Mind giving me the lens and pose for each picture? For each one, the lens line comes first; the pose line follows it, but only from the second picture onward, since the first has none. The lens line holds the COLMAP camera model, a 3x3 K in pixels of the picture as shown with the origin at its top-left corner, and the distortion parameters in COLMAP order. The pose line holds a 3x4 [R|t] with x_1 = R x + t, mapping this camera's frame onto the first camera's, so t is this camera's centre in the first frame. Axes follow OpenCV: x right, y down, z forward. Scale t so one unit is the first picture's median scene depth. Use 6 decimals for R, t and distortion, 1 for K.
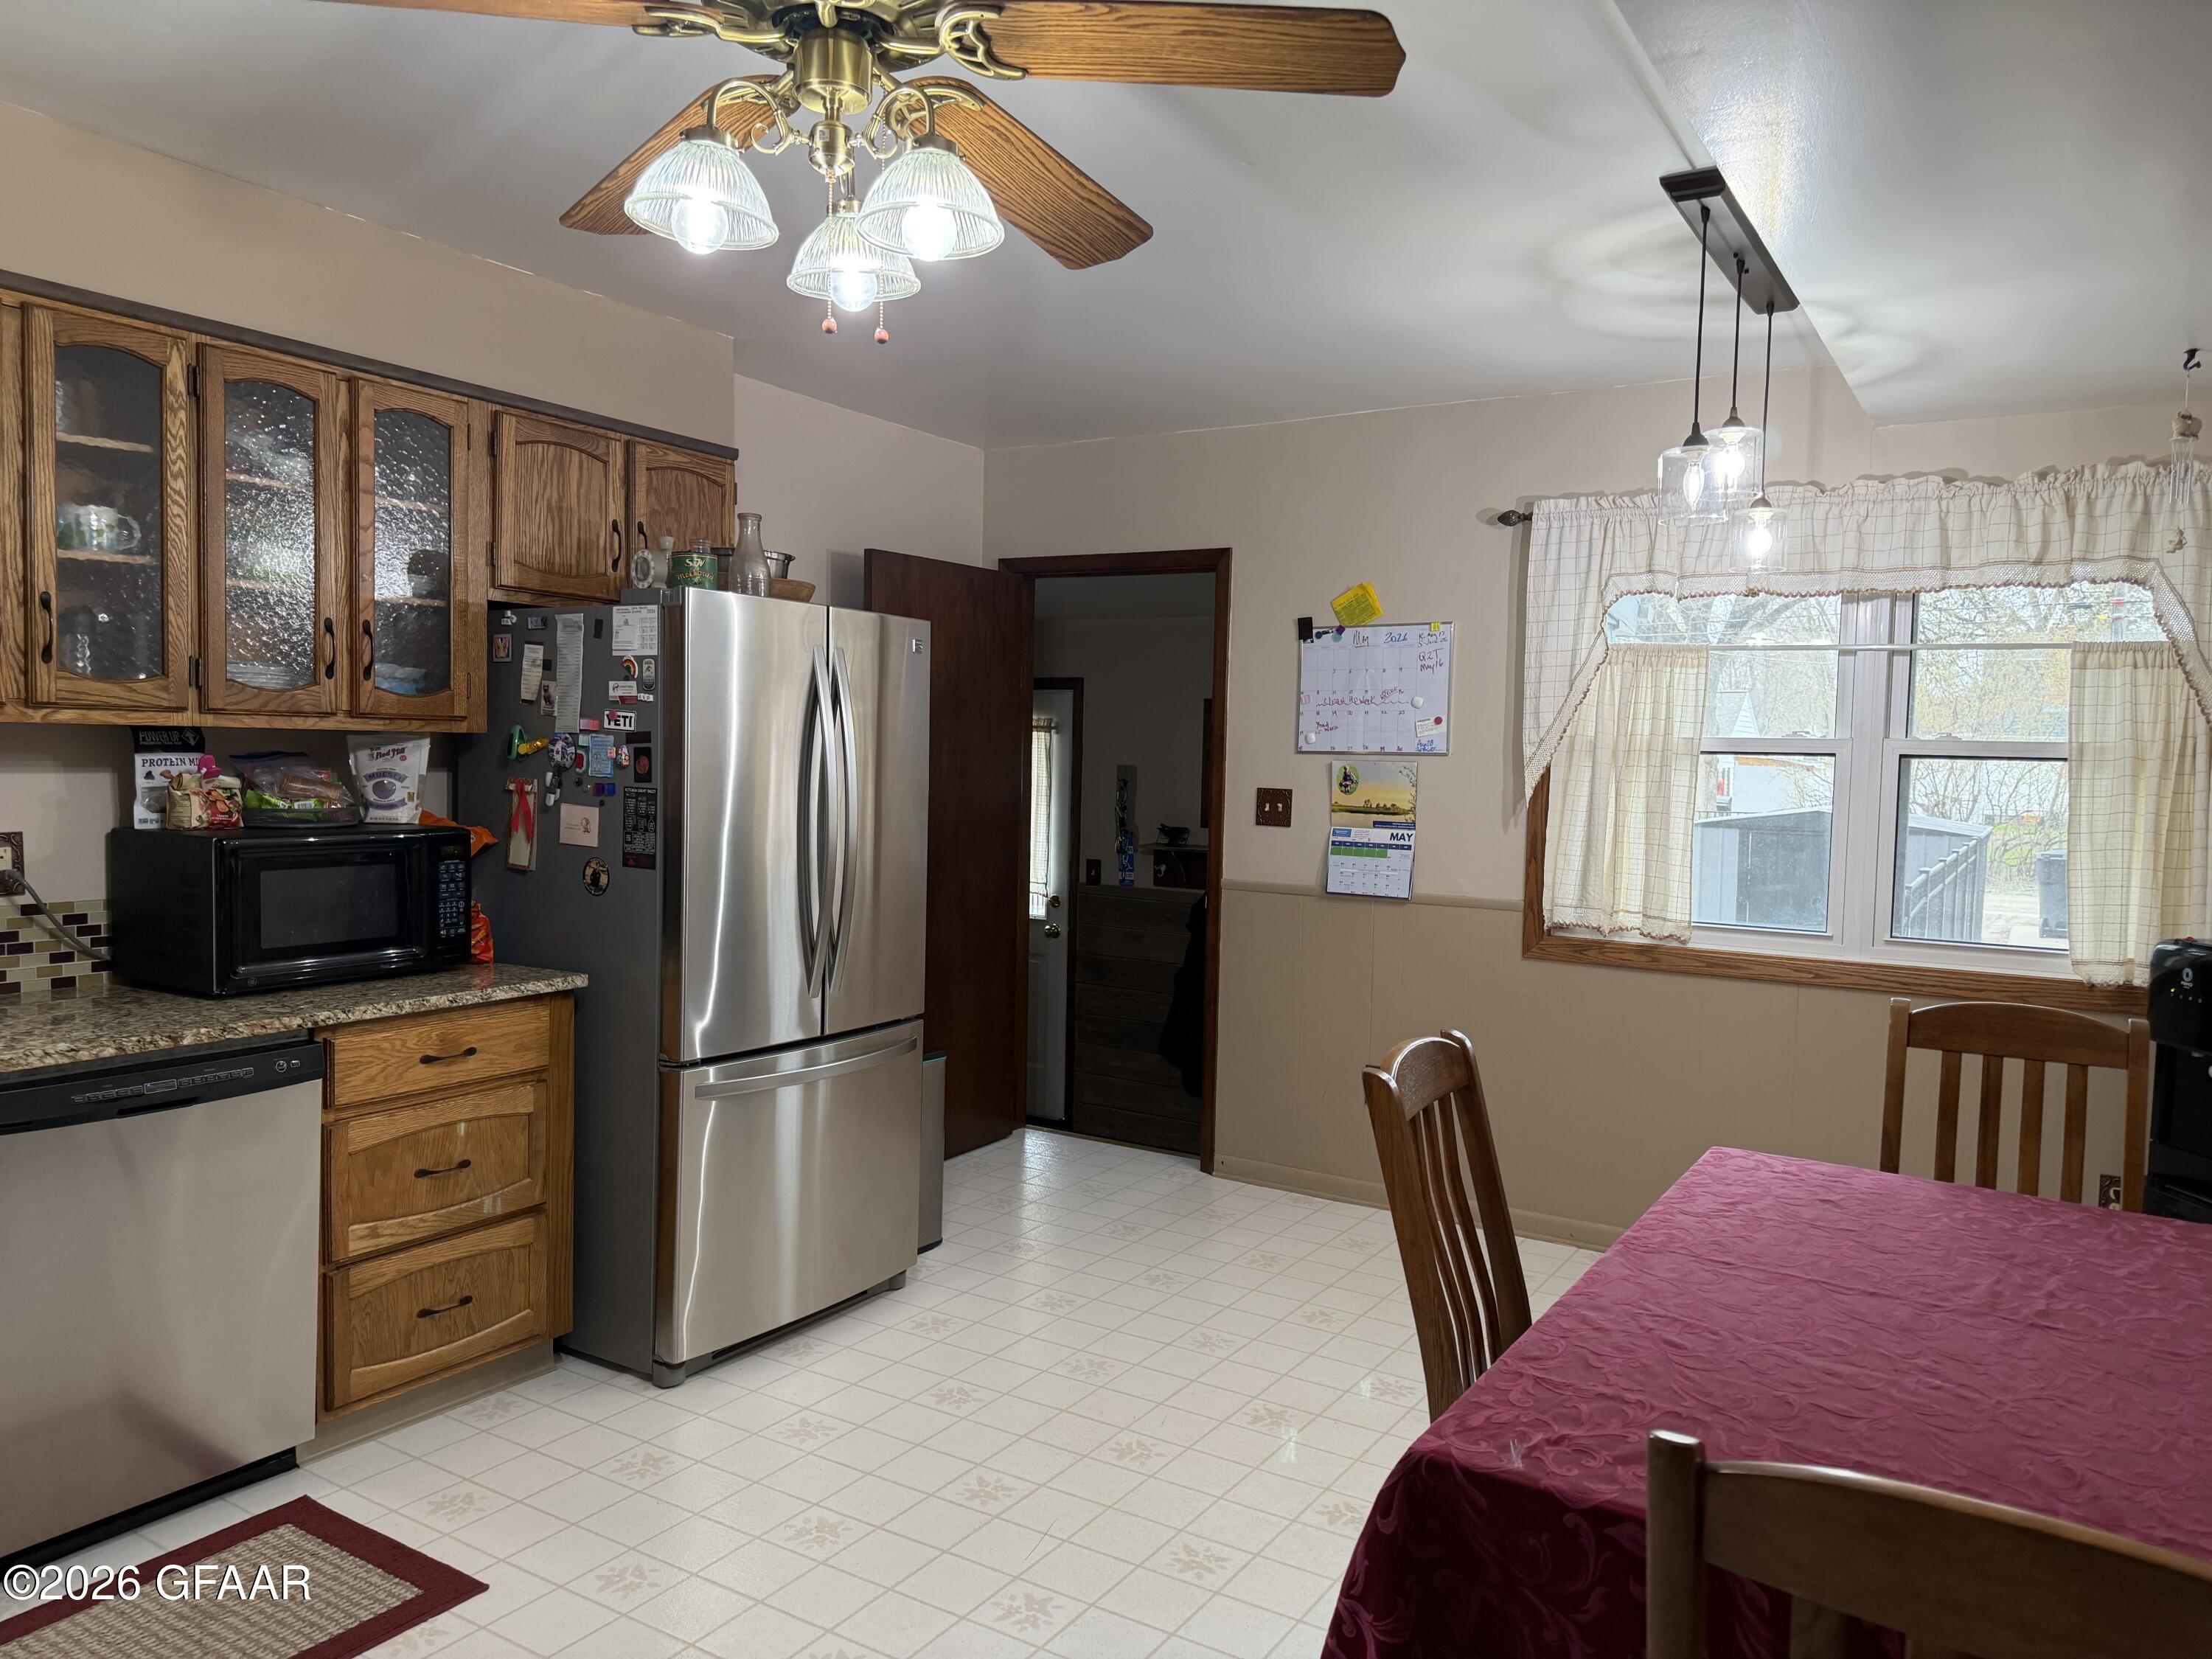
lens RADIAL K [[1558.5, 0, 1105.7], [0, 1558.5, 828.2], [0, 0, 1]] dist [0.001297, -0.005838]
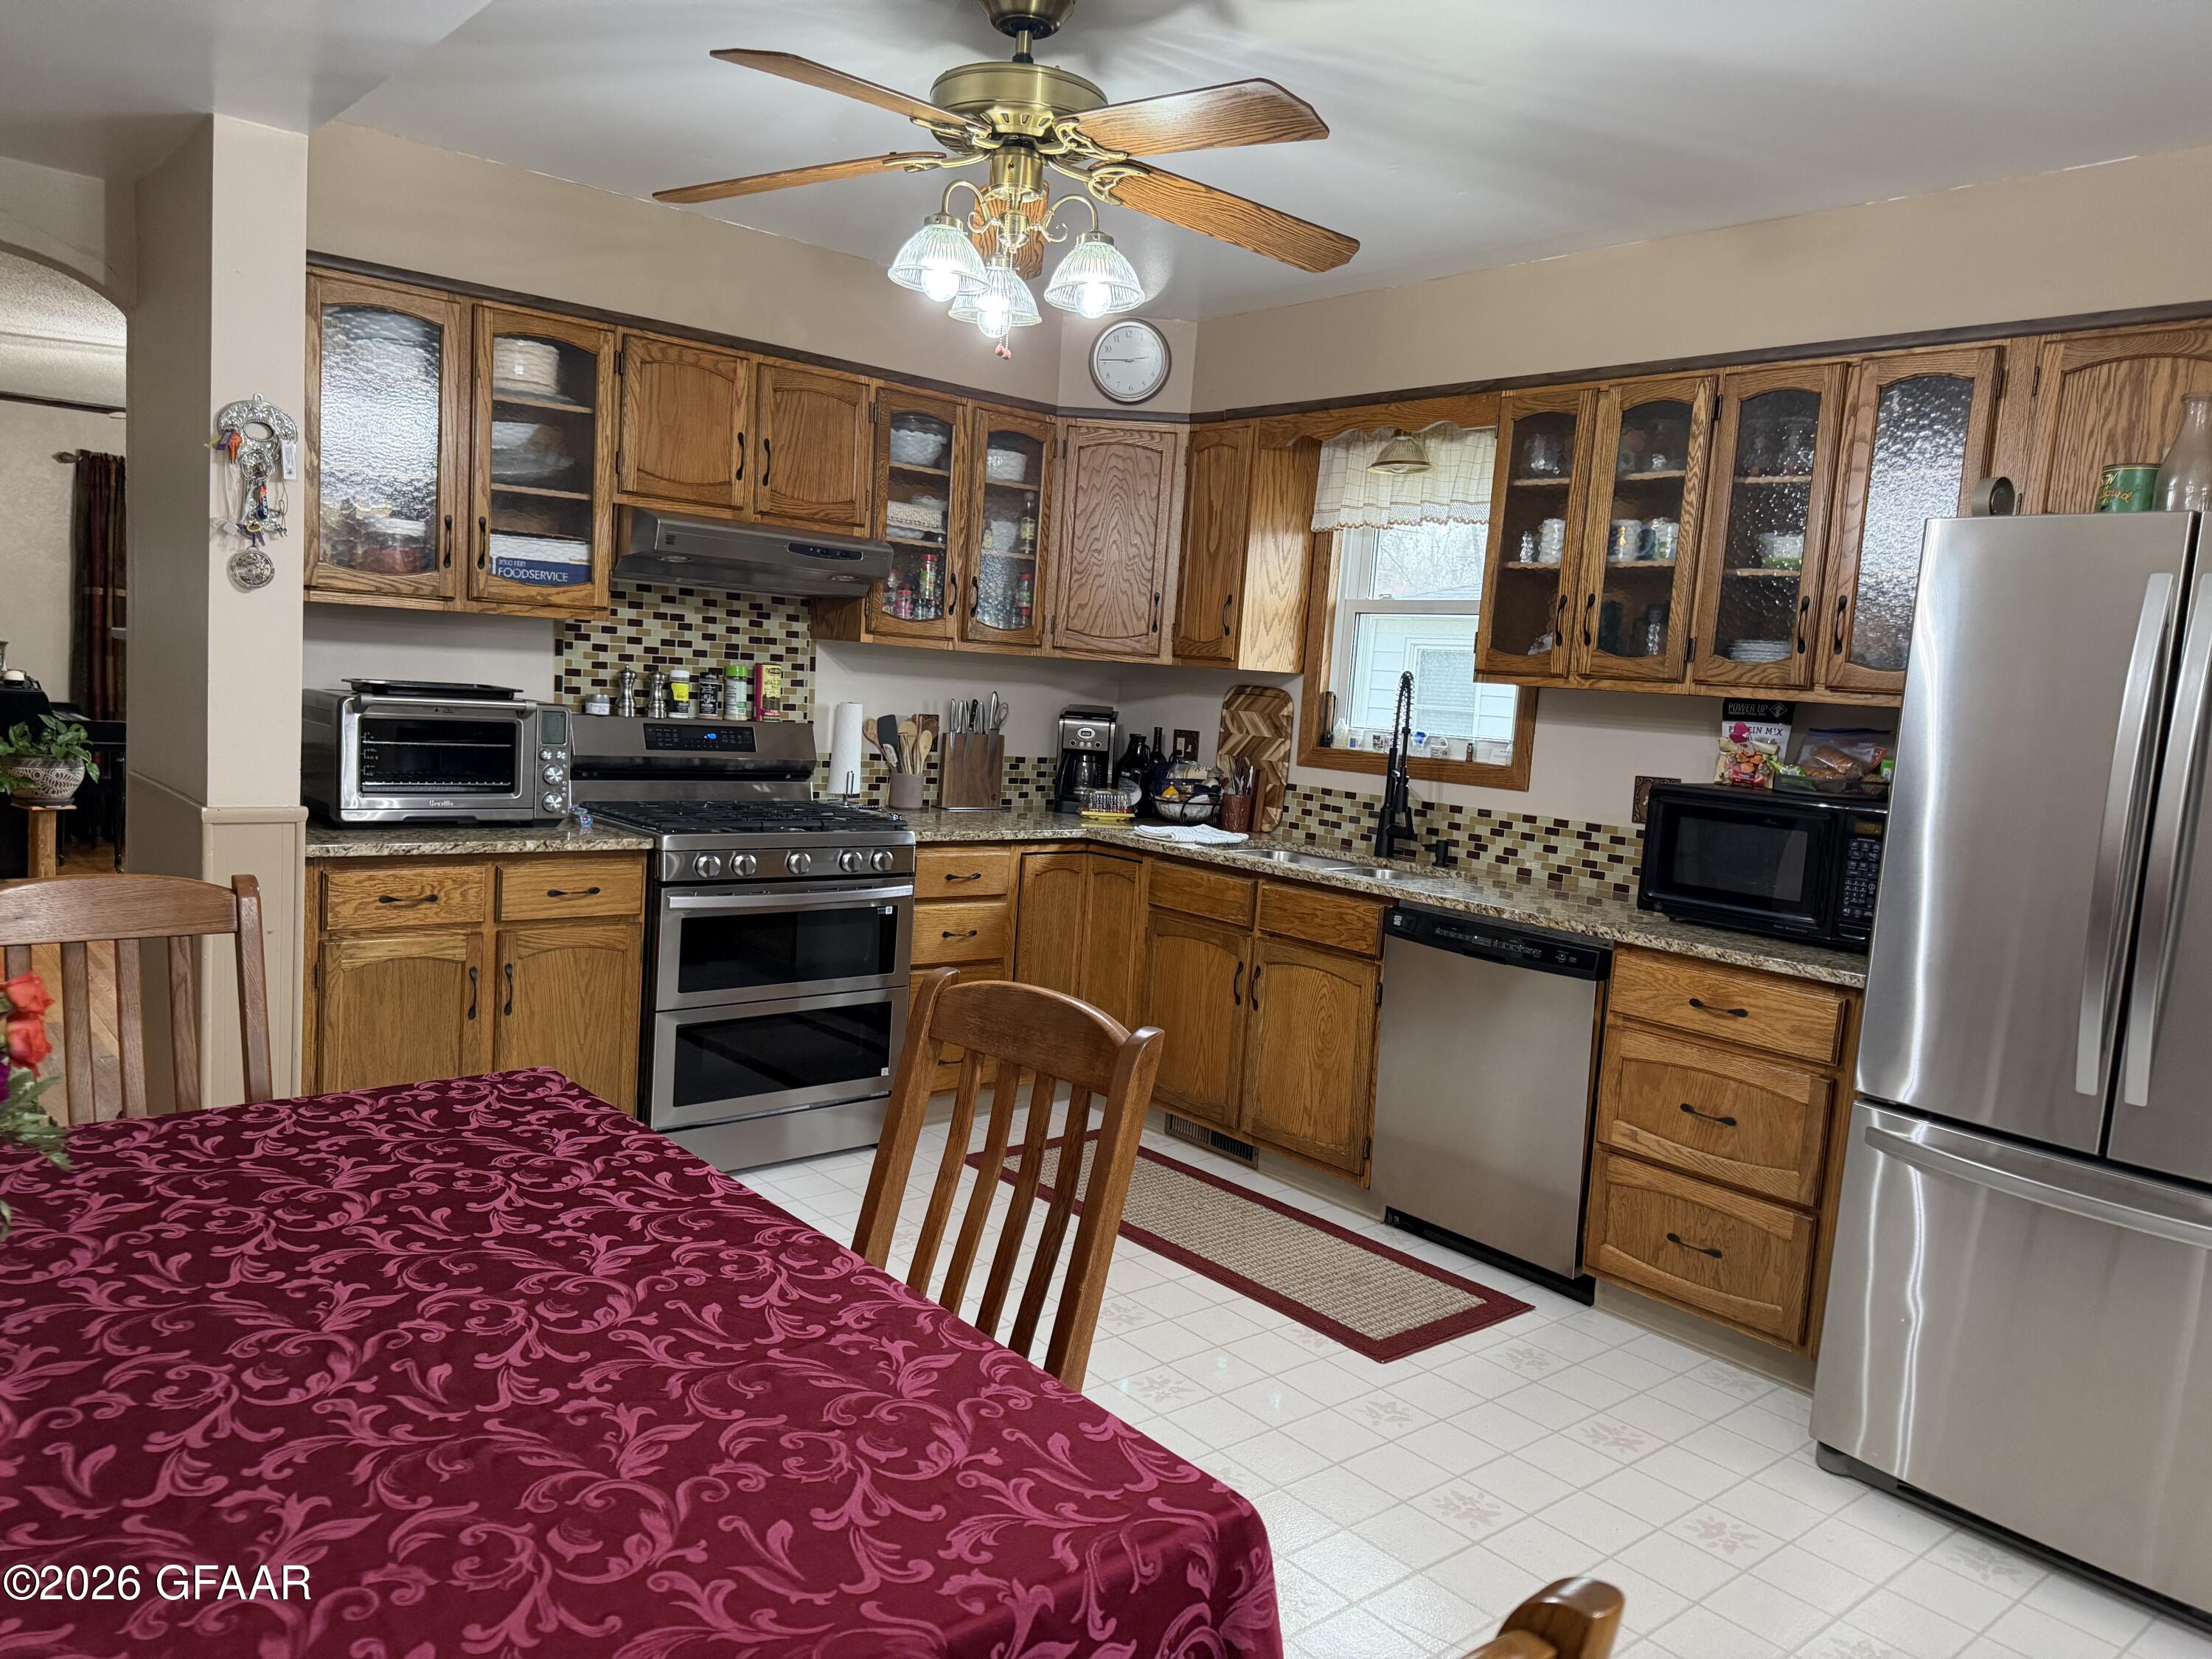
lens RADIAL K [[1558.5, 0, 1103.9], [0, 1558.5, 833.5], [0, 0, 1]] dist [0.001297, -0.005838]
pose [[-0.303399, 0.055064, -0.951271, 0.694945], [-0.126216, 0.987210, 0.097400, -0.018623], [0.944467, 0.149616, -0.292569, 0.913719]]
